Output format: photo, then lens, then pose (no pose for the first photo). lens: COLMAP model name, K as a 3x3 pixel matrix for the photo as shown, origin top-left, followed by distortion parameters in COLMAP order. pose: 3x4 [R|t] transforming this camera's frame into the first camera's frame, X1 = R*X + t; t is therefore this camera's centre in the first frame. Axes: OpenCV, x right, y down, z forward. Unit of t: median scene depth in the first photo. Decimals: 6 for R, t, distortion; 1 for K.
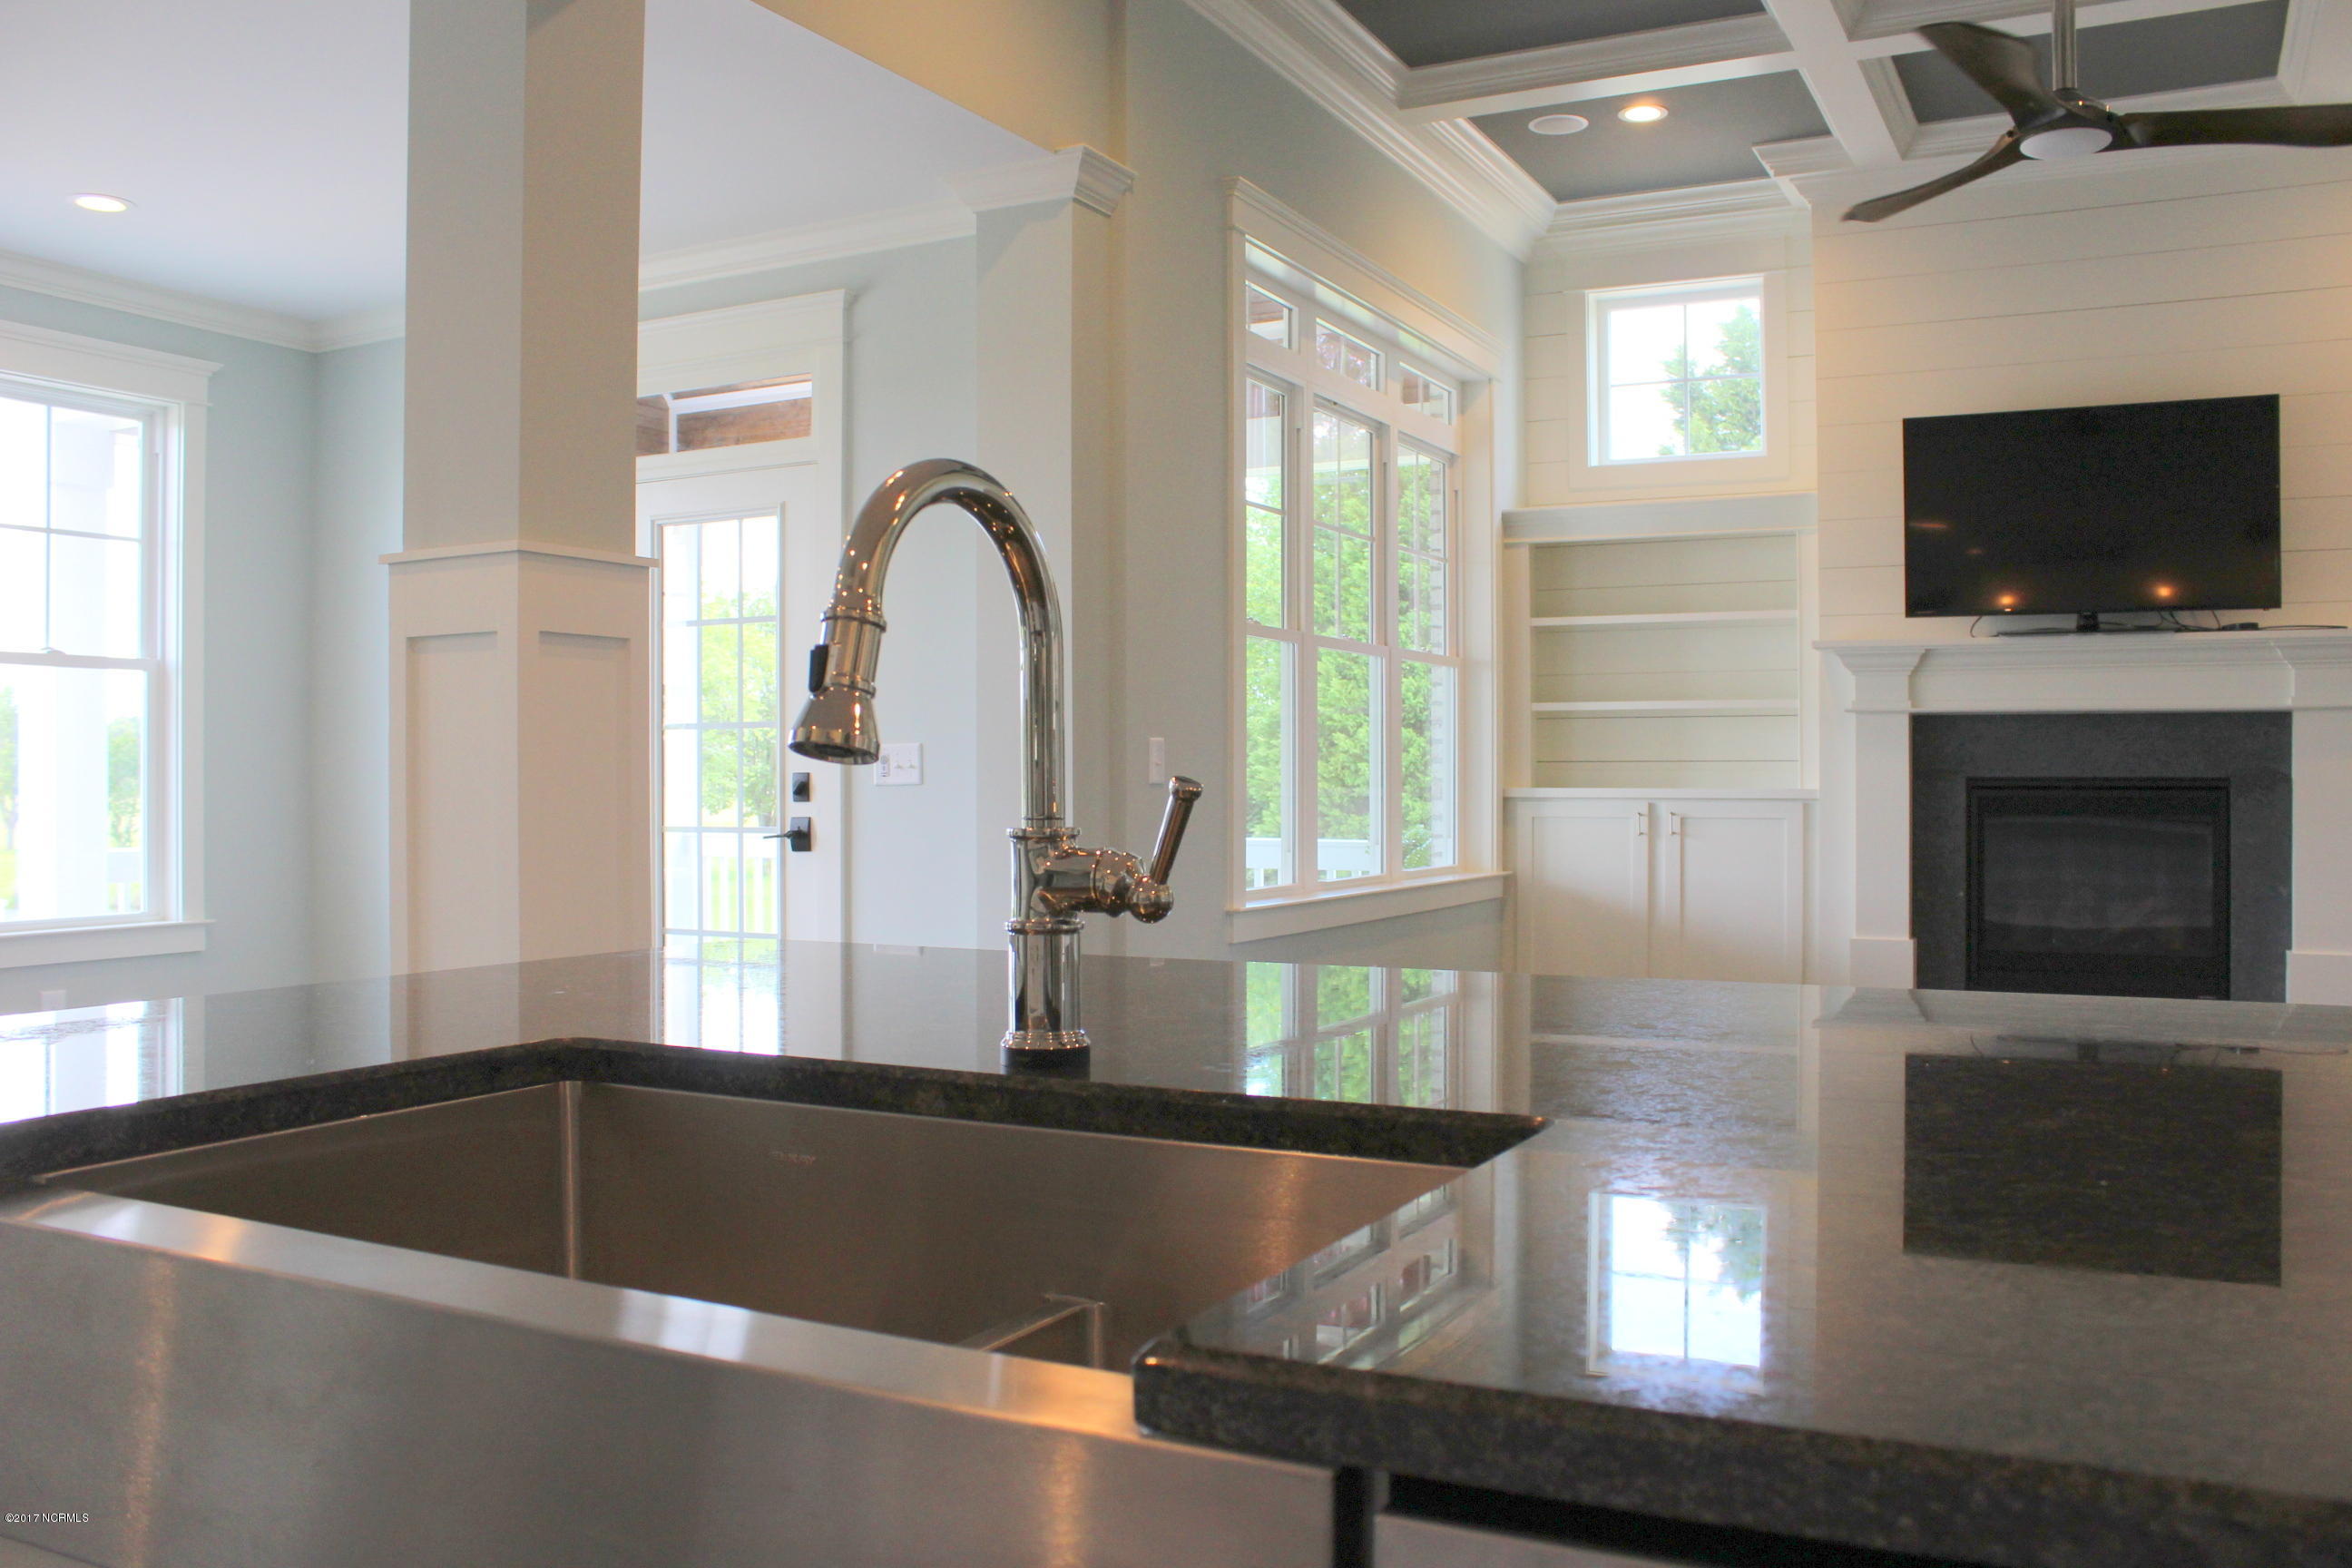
lens RADIAL K [[1927.4, 0, 1205.8], [0, 1927.4, 771.5], [0, 0, 1]] dist [-0.166193, 0.132930]
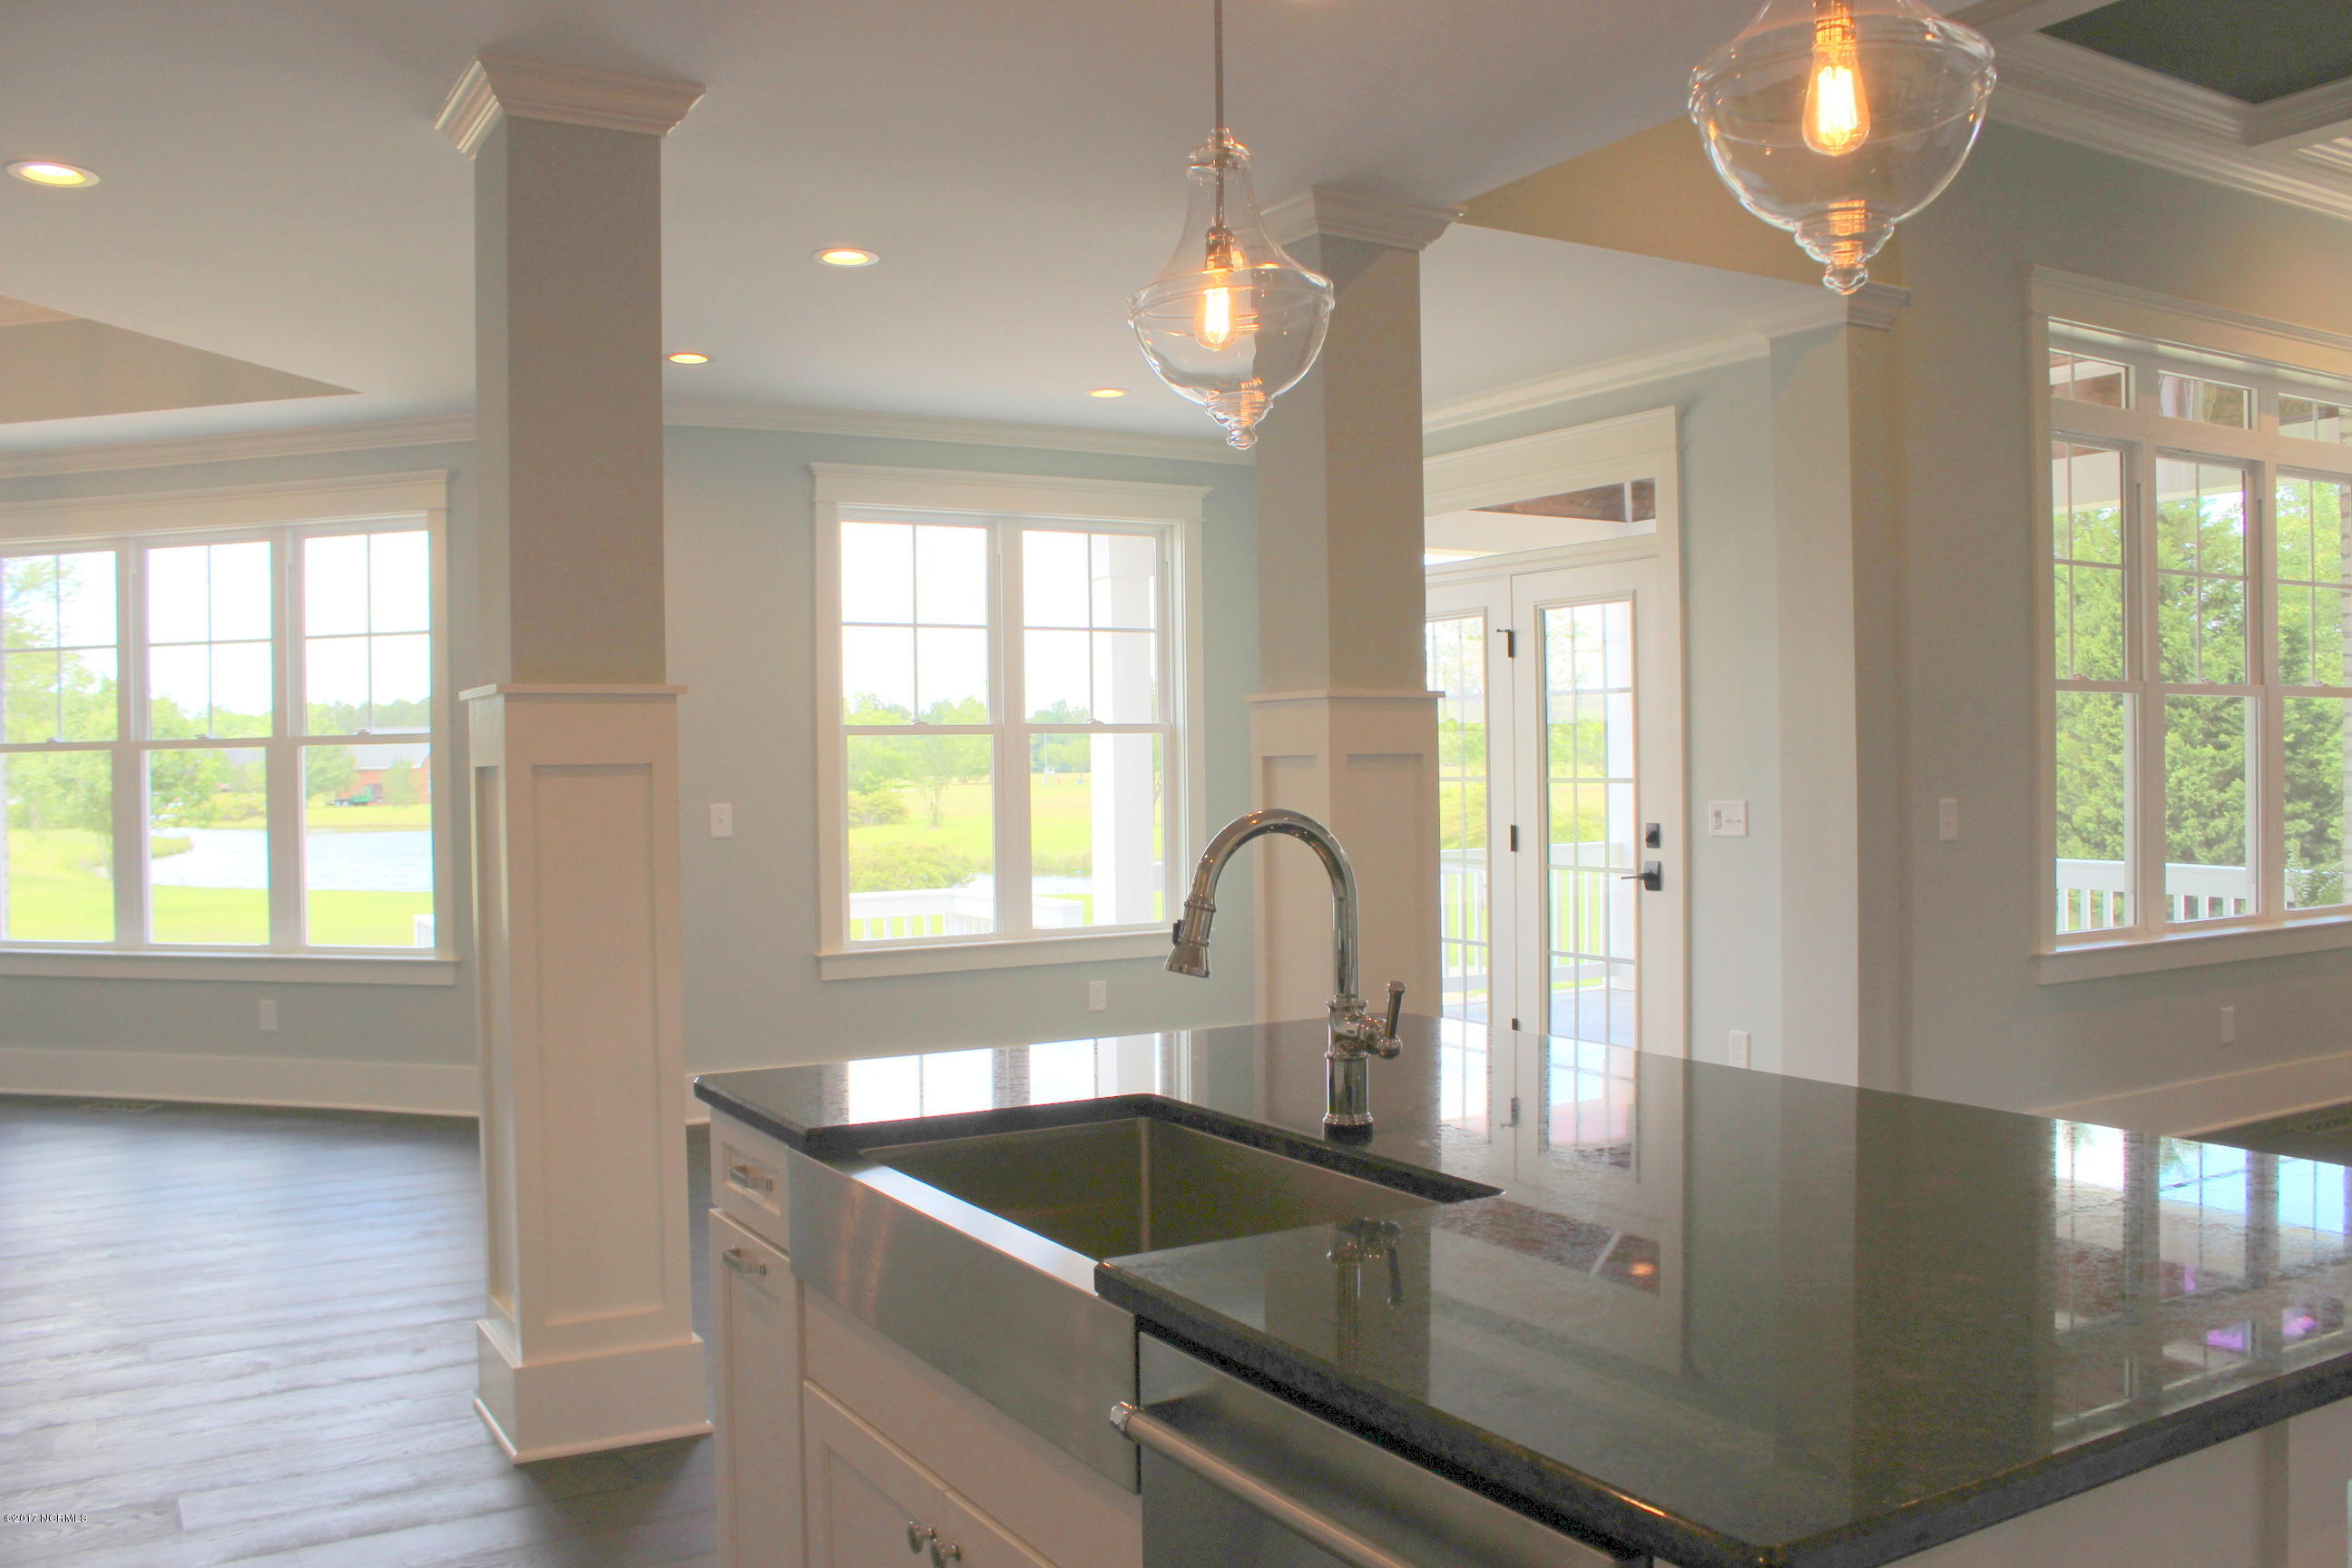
lens RADIAL K [[1927.4, 0, 1205.8], [0, 1927.4, 771.5], [0, 0, 1]] dist [-0.166193, 0.132930]
pose [[0.852500, -0.004384, -0.522710, 0.164037], [0.011160, 0.999890, 0.009814, -0.045272], [0.522609, -0.014200, 0.852454, -0.131624]]
